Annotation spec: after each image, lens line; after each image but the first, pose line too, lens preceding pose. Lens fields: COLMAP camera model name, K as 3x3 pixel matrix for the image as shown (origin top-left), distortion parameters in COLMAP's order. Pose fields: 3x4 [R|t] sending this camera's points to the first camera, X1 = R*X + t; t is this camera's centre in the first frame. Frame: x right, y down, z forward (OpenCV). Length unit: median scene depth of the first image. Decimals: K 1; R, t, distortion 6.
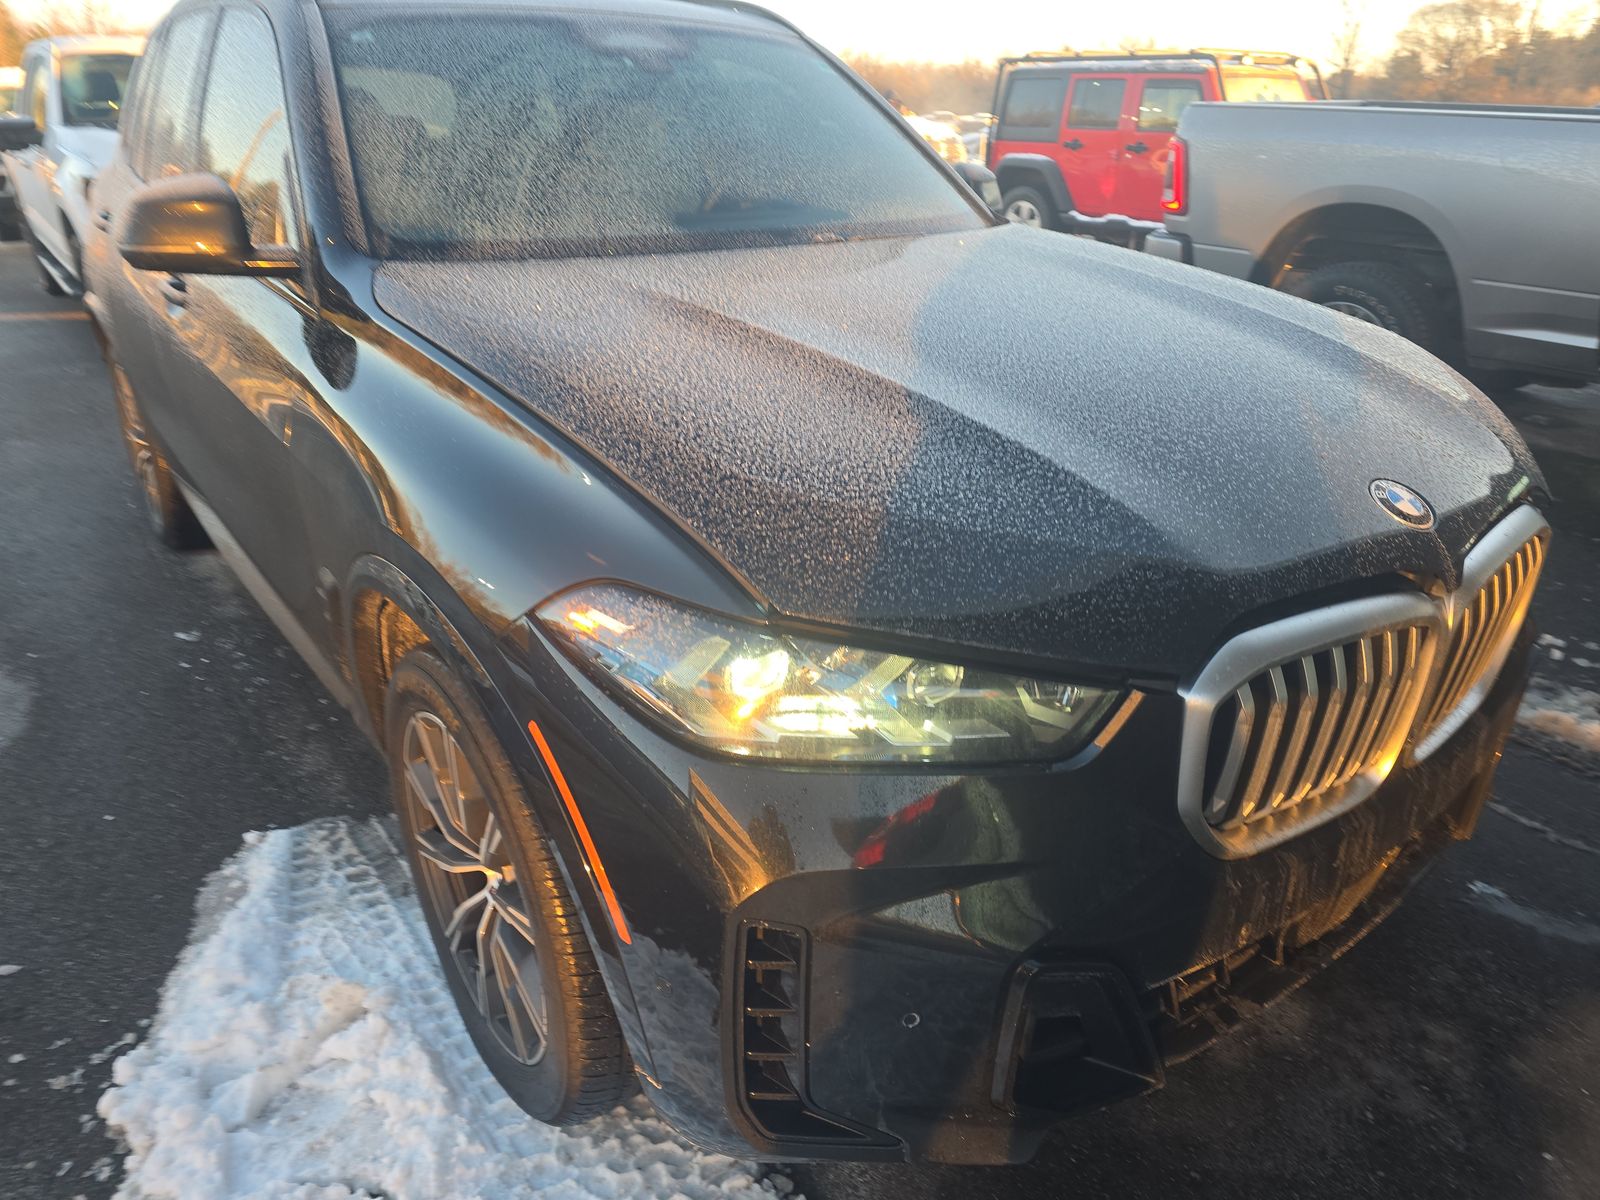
lens RADIAL K [[1121.4, 0, 800.0], [0, 1121.4, 600.0], [0, 0, 1]] dist [0.066422, -0.061120]
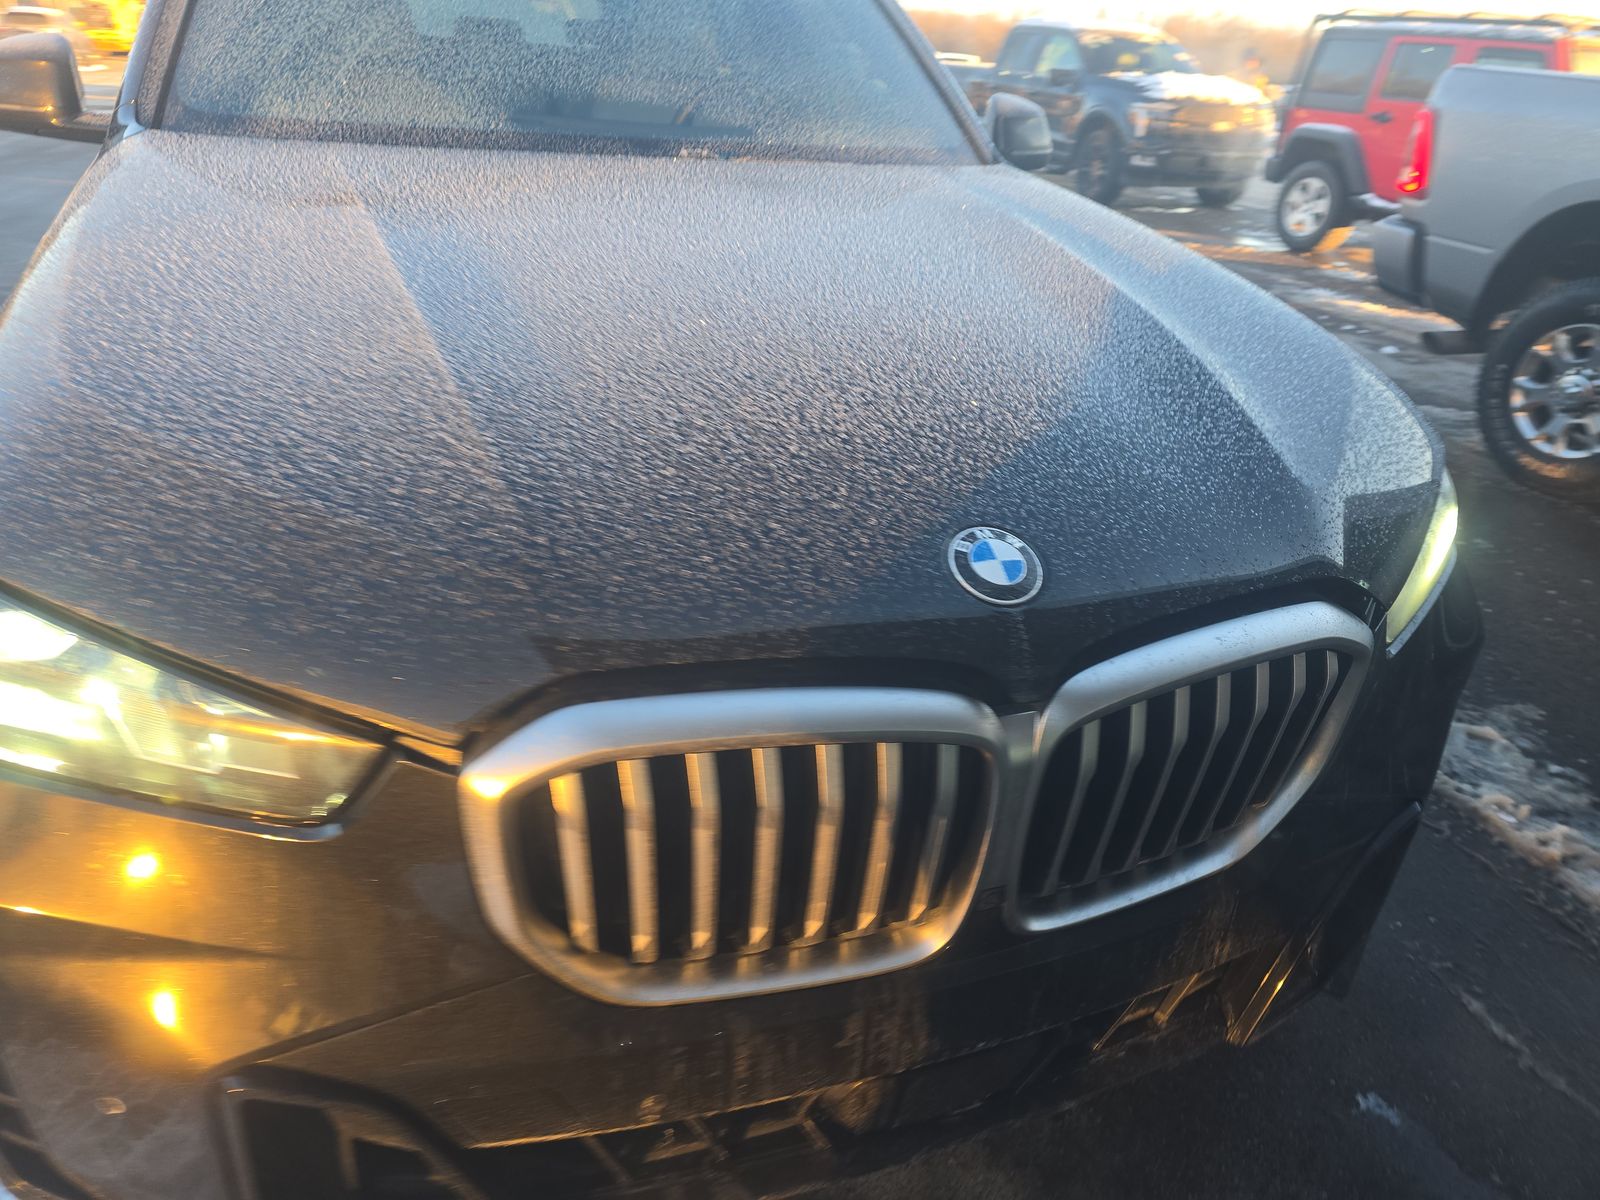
lens RADIAL K [[1123.7, 0, 800.0], [0, 1123.7, 600.0], [0, 0, 1]] dist [0.000385, -0.008388]
pose [[0.951437, 0.179937, -0.249780, 0.131688], [-0.170532, 0.983585, 0.058983, -0.018791], [0.256293, -0.013524, 0.966504, 0.071167]]
